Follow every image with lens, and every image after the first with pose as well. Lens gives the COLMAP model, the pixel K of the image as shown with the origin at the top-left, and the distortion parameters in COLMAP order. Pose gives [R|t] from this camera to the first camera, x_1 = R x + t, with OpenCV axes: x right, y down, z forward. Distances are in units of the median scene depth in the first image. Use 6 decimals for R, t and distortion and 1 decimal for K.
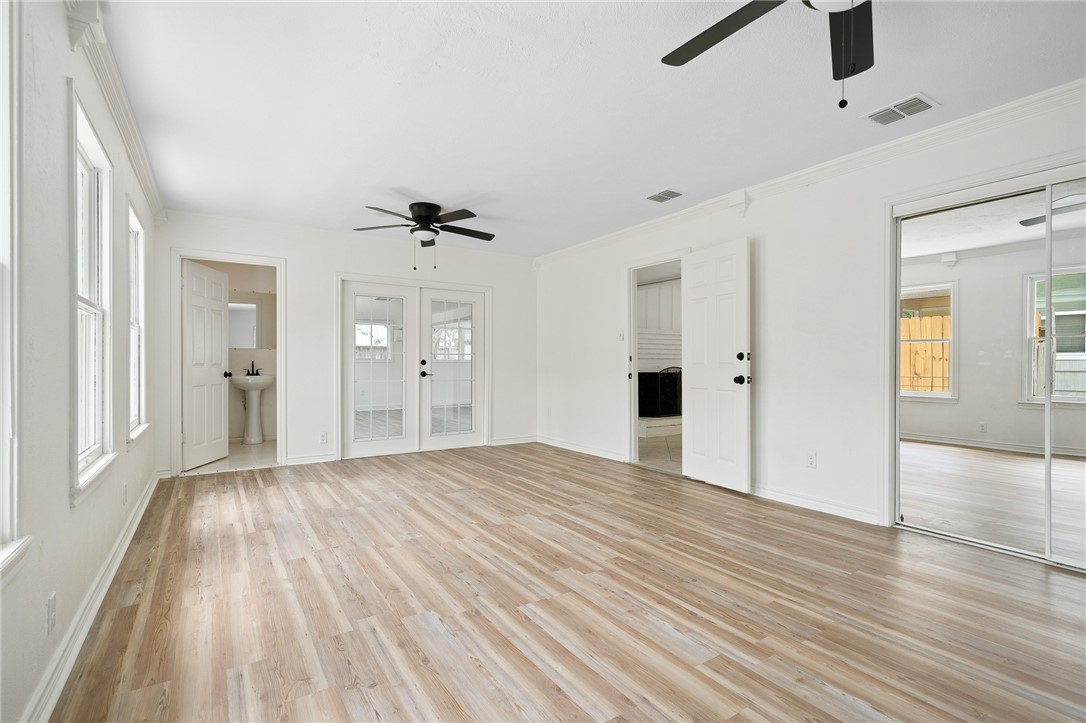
lens RADIAL K [[514.6, 0, 537.7], [0, 514.6, 362.9], [0, 0, 1]] dist [0.002965, -0.001520]
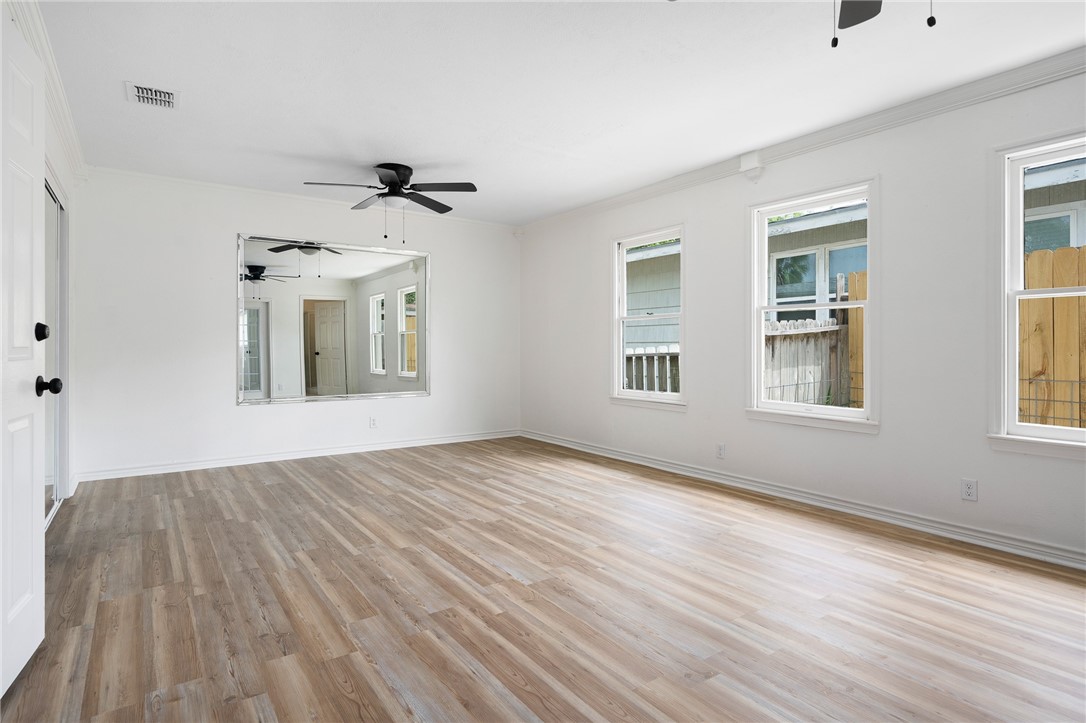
lens RADIAL K [[560.0, 0, 534.9], [0, 560.0, 358.3], [0, 0, 1]] dist [0.002701, 0.000160]
pose [[-0.999526, 0.001300, -0.030751, -0.008398], [0.000537, 0.999692, 0.024796, -0.001794], [0.030774, 0.024768, -0.999219, 1.908573]]
